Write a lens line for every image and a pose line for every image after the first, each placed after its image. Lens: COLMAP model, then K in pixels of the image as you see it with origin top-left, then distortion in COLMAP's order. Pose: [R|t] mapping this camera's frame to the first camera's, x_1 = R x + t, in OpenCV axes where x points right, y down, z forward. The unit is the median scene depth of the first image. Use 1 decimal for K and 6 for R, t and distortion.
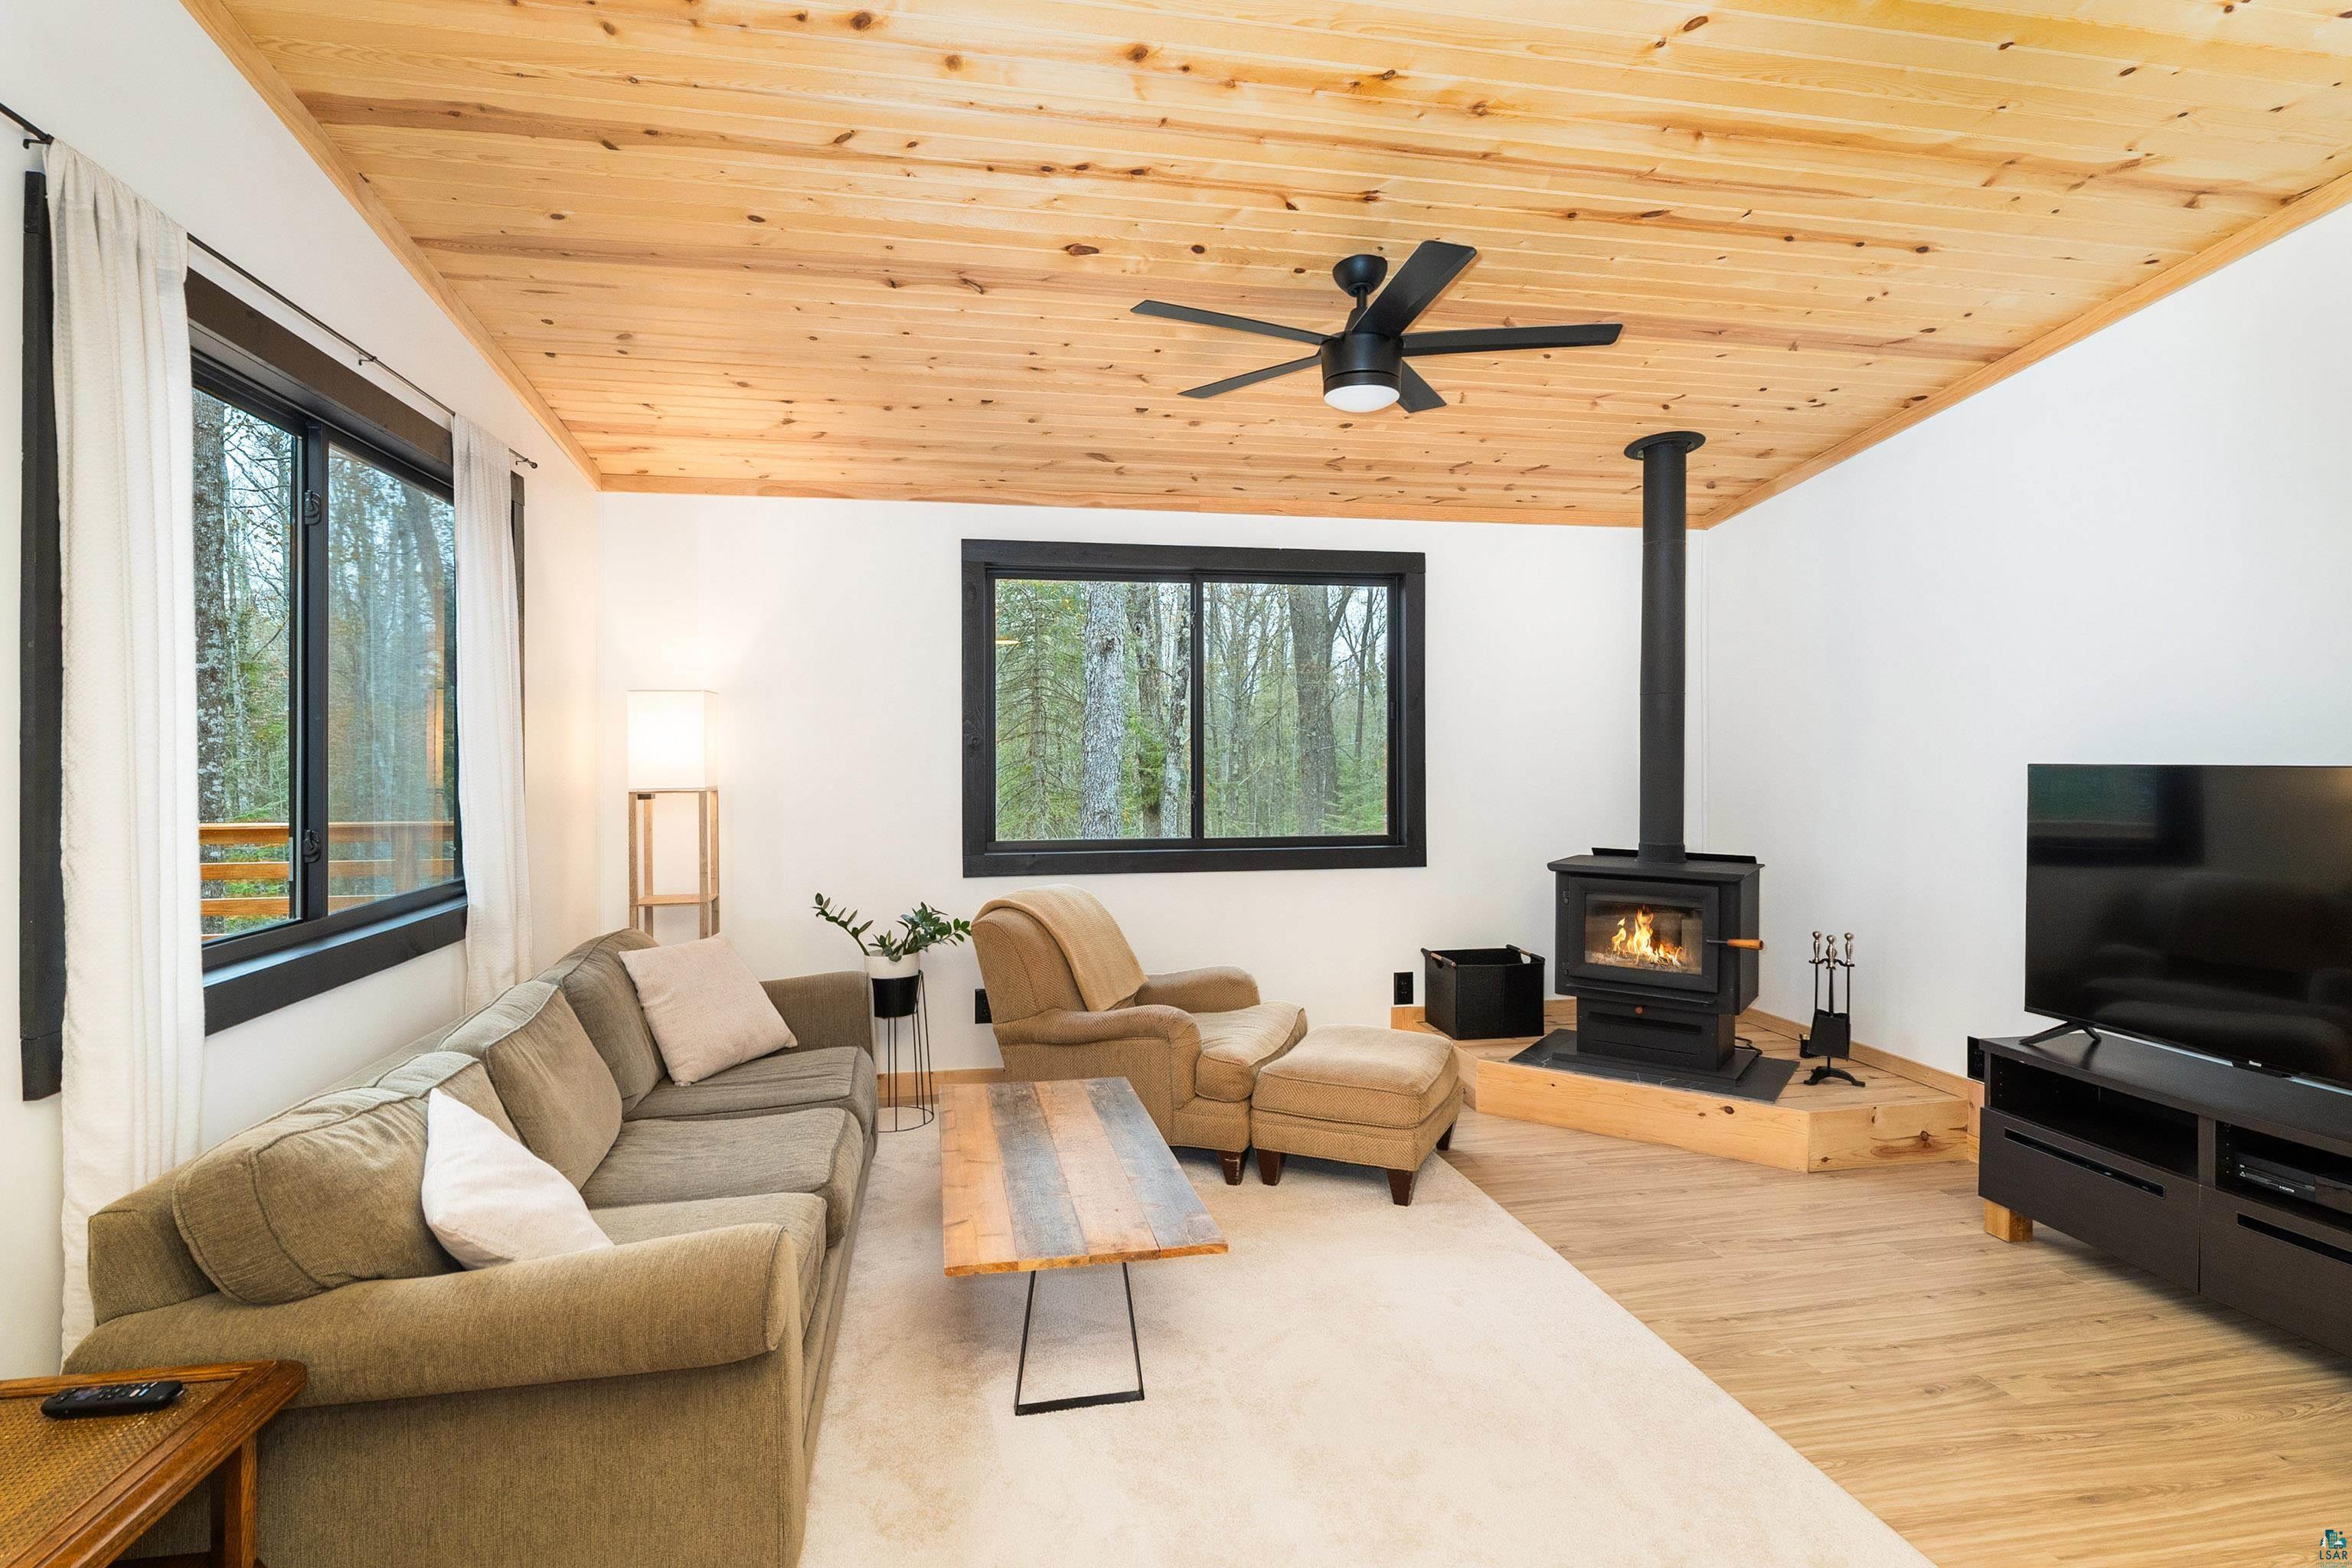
lens RADIAL K [[1161.8, 0, 1180.9], [0, 1161.8, 746.7], [0, 0, 1]] dist [-0.001787, 0.000889]
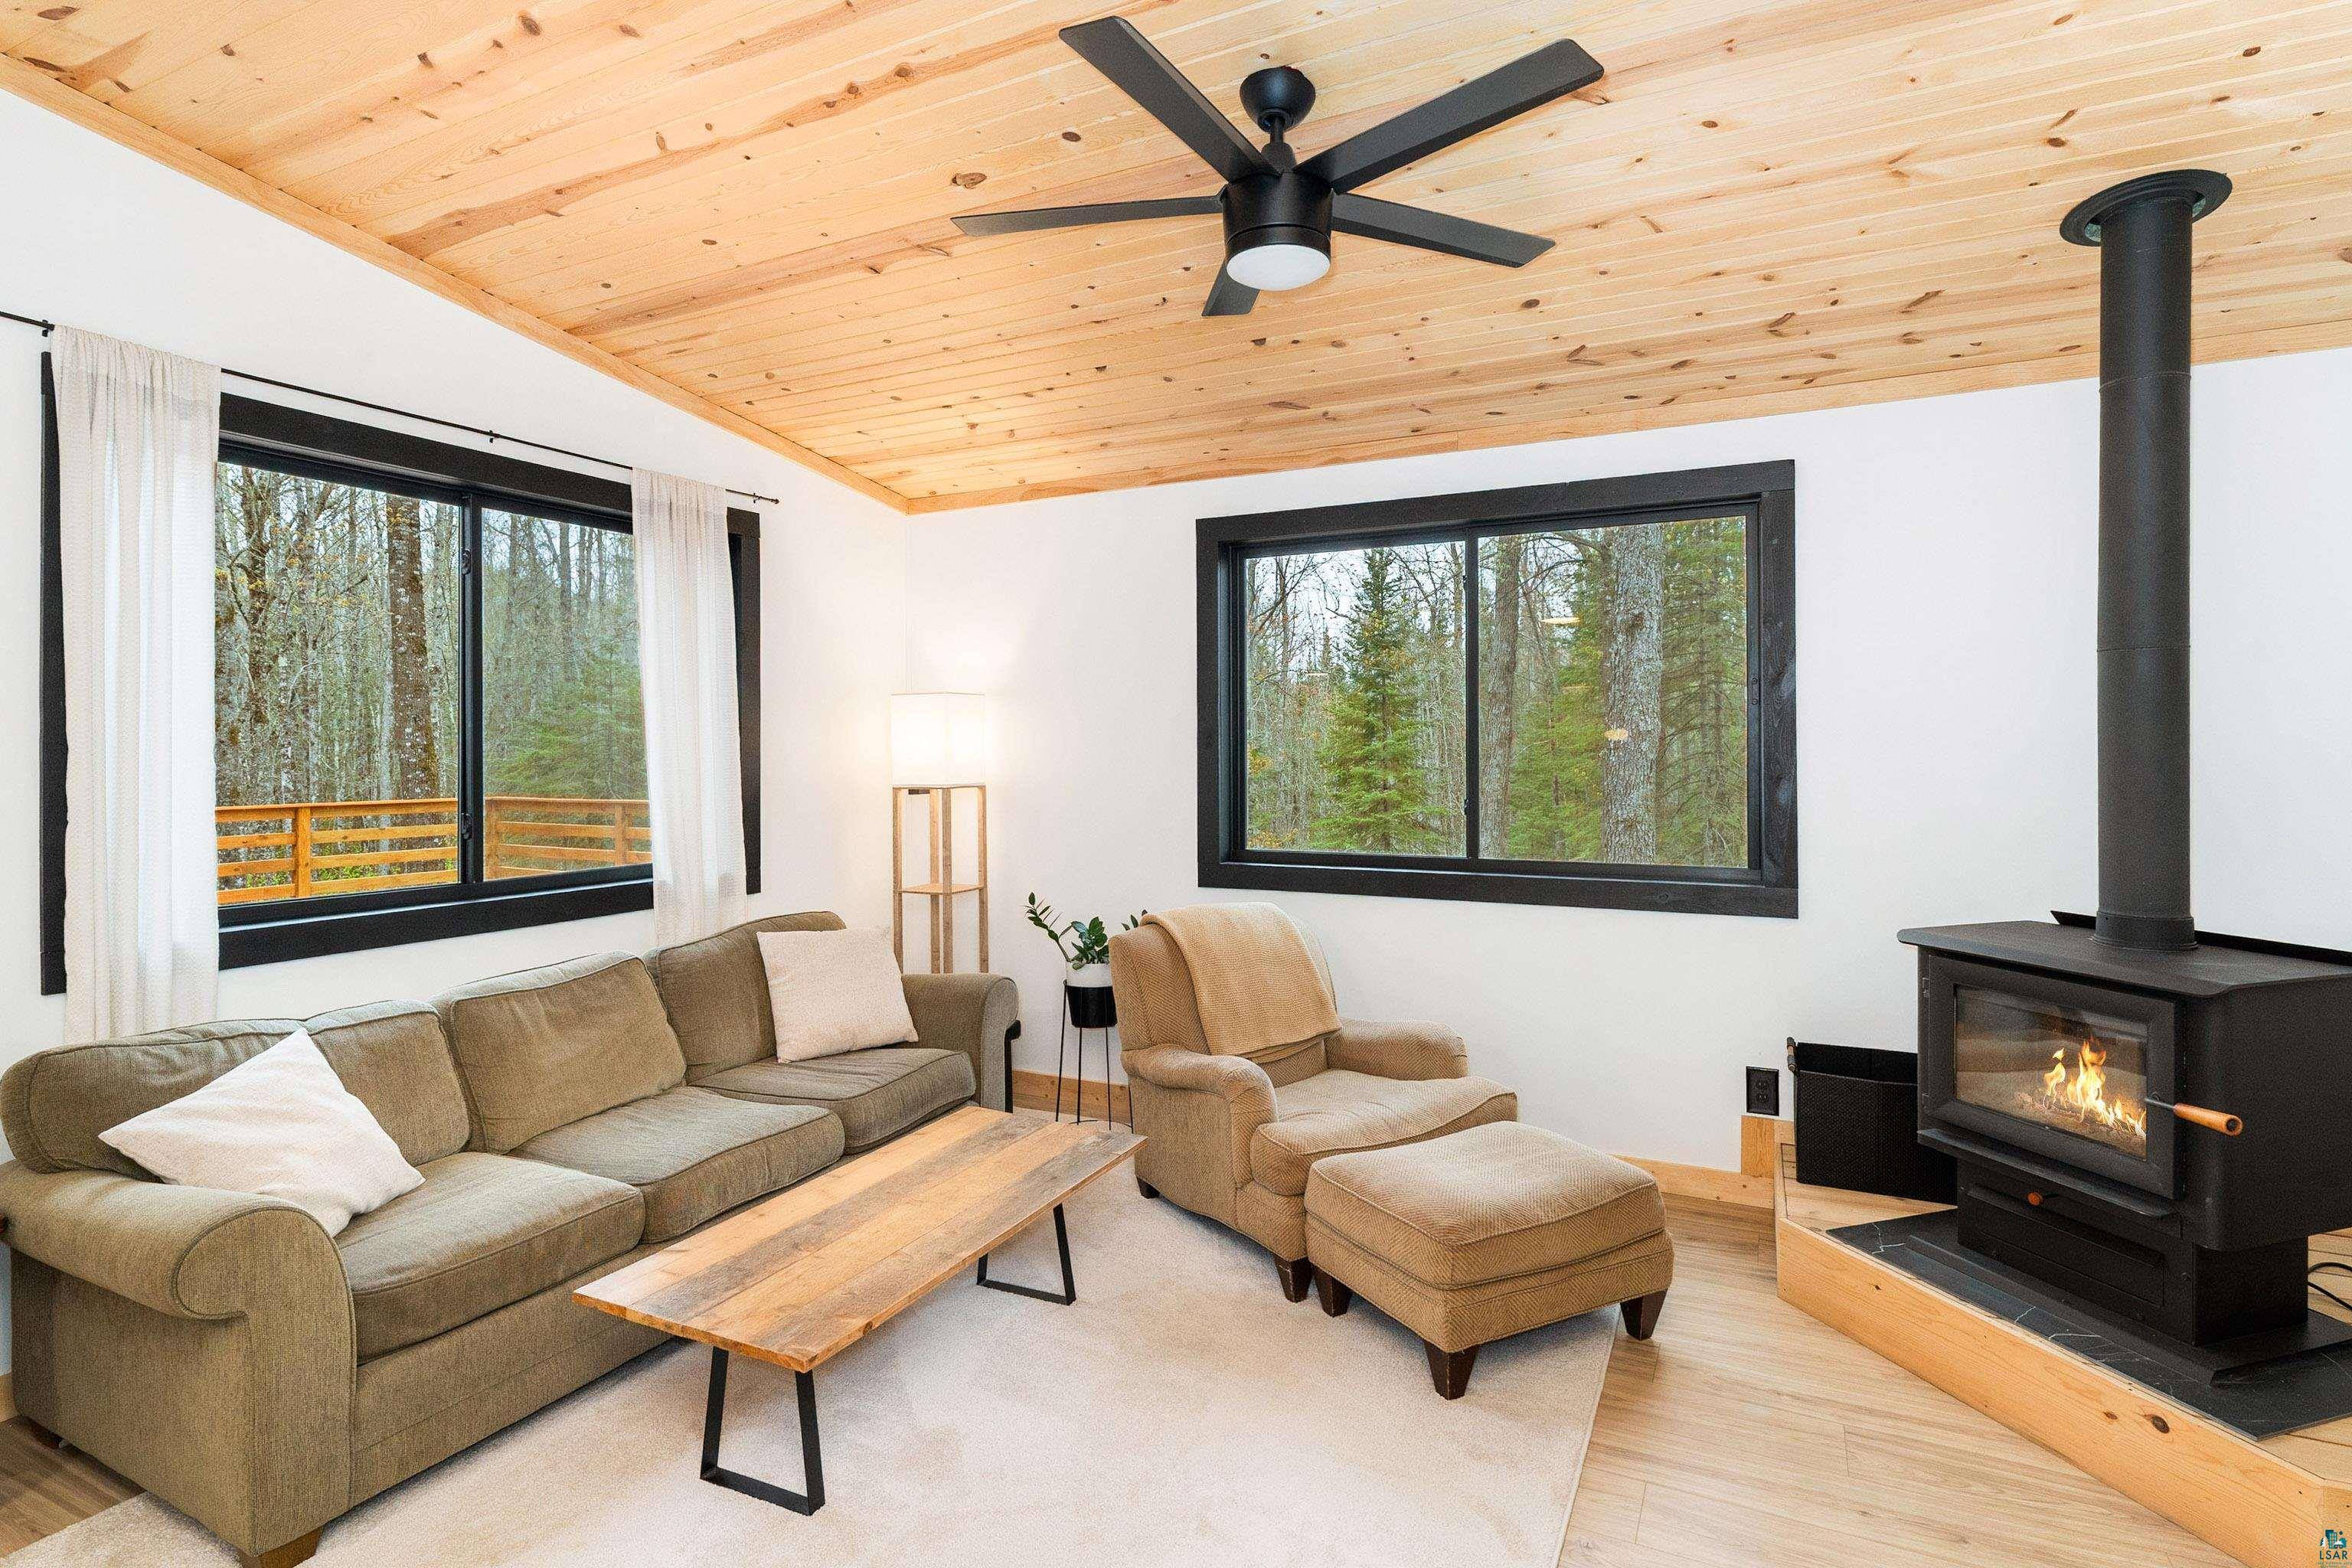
lens RADIAL K [[1178.3, 0, 1177.5], [0, 1178.3, 743.9], [0, 0, 1]] dist [-0.001150, 0.000278]
pose [[0.796690, -0.002274, -0.604383, 0.399079], [0.003599, 0.999993, 0.000981, -0.002047], [0.604377, -0.002957, 0.796693, 0.268718]]
